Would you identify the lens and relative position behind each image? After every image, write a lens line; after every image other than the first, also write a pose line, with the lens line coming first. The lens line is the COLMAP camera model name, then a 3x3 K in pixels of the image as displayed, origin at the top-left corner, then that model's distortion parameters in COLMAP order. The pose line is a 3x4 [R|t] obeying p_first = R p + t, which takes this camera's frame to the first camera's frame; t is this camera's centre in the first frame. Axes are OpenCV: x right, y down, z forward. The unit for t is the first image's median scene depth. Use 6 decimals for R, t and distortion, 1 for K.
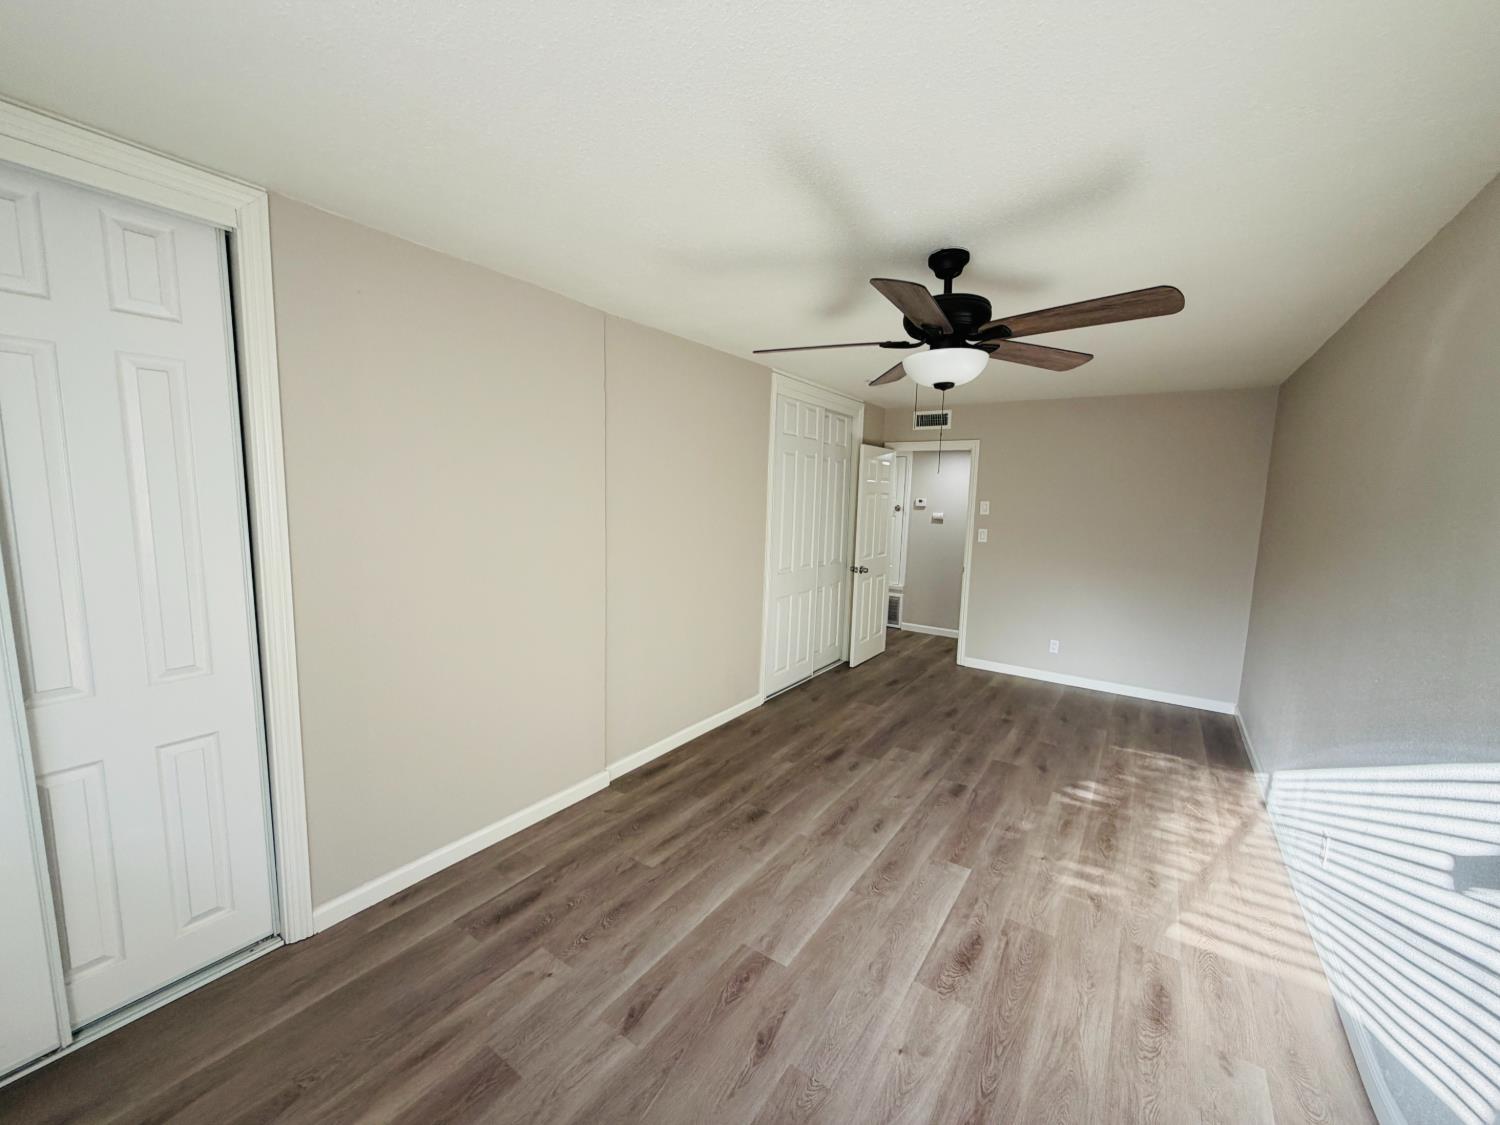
lens RADIAL K [[593.9, 0, 745.8], [0, 593.9, 561.1], [0, 0, 1]] dist [-0.000874, -0.000372]
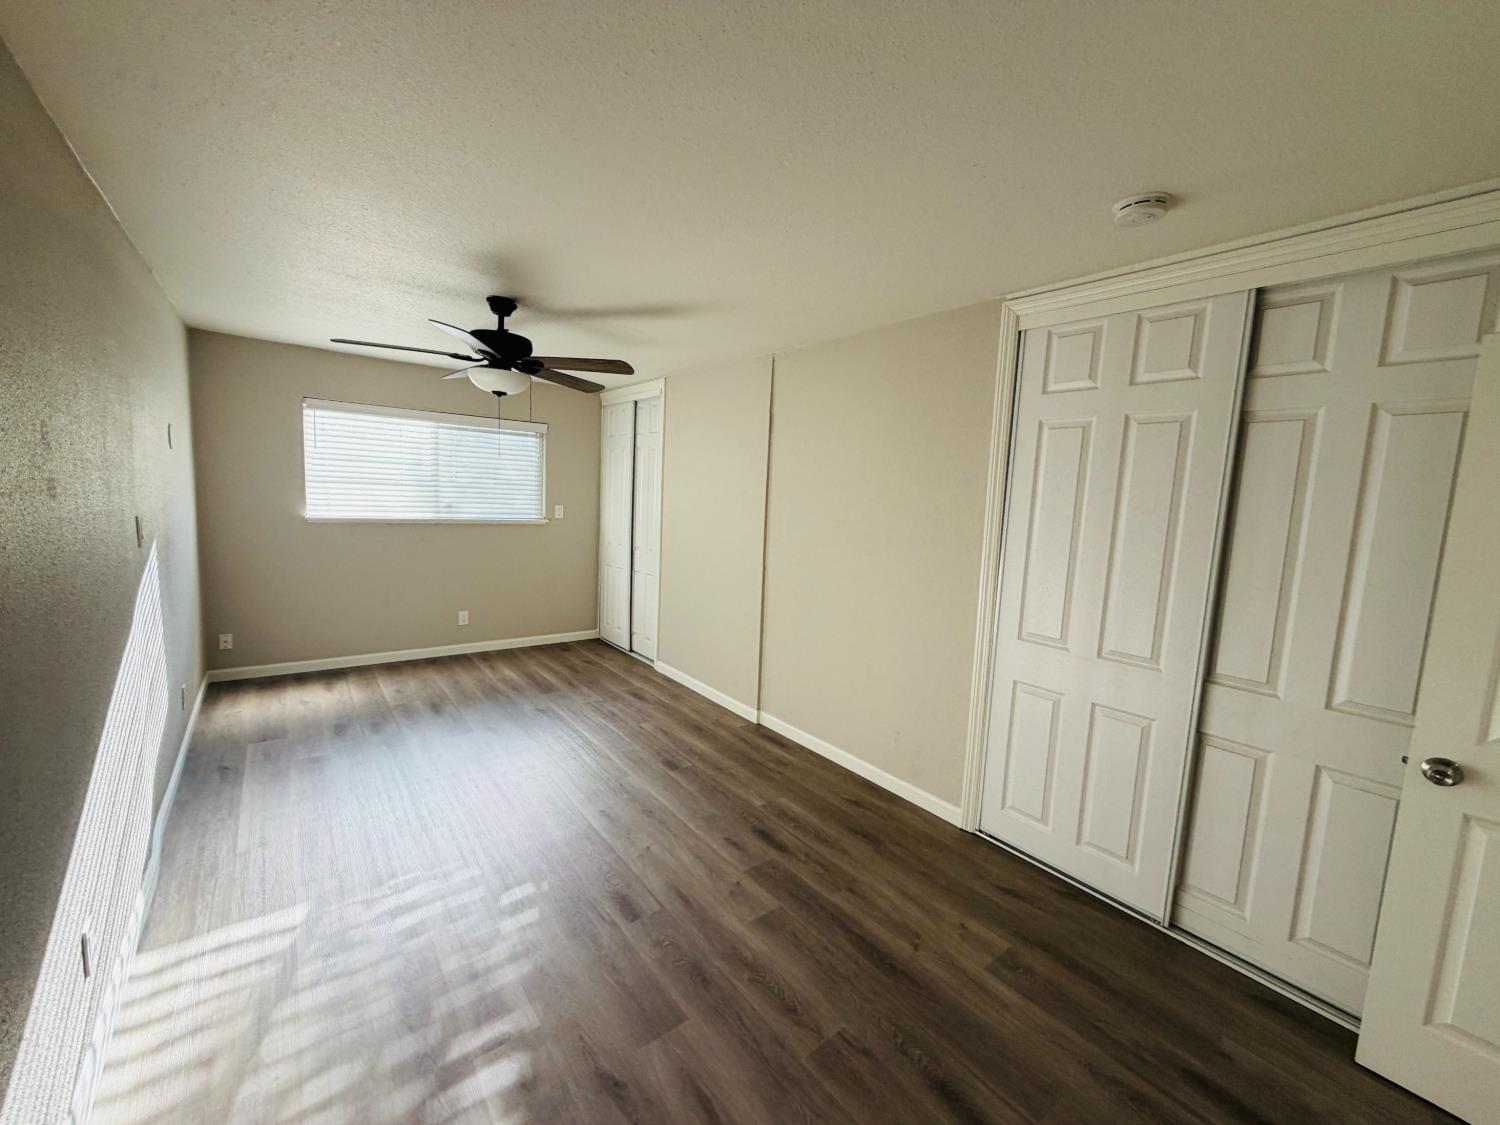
lens RADIAL K [[593.9, 0, 745.8], [0, 593.9, 561.1], [0, 0, 1]] dist [-0.000874, -0.000372]
pose [[-0.293354, 0.067439, -0.953622, 0.958033], [-0.166378, 0.978685, 0.120393, -0.108809], [0.941415, 0.193980, -0.275881, 1.263482]]
